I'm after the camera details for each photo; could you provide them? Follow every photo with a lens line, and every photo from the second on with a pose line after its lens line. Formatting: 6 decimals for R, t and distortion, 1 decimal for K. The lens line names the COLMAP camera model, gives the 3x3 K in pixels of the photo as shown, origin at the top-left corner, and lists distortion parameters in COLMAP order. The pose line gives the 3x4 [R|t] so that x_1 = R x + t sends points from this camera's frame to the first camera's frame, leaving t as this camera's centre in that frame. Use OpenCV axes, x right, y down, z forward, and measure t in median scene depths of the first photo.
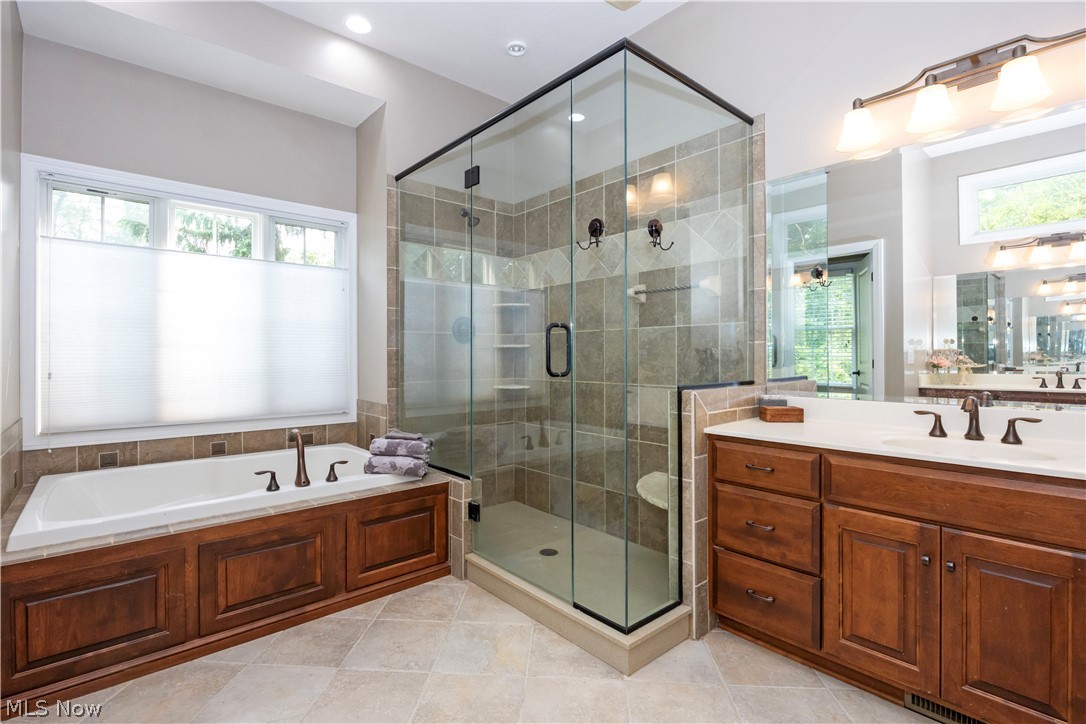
lens RADIAL K [[505.1, 0, 534.6], [0, 505.1, 354.9], [0, 0, 1]] dist [-0.004429, 0.000301]
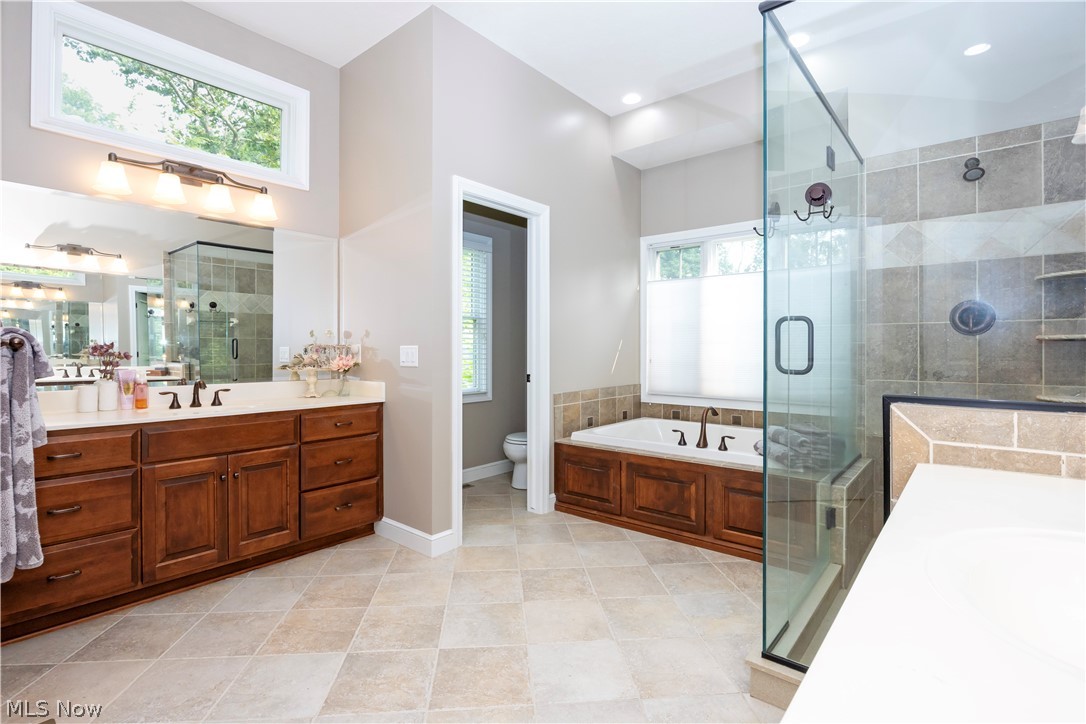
lens RADIAL K [[505.1, 0, 534.8], [0, 505.1, 356.1], [0, 0, 1]] dist [-0.004429, 0.000301]
pose [[0.168241, 0.015462, -0.985625, 0.854391], [-0.002020, 0.999880, 0.015341, -0.002580], [0.985744, -0.000590, 0.168252, 0.375530]]
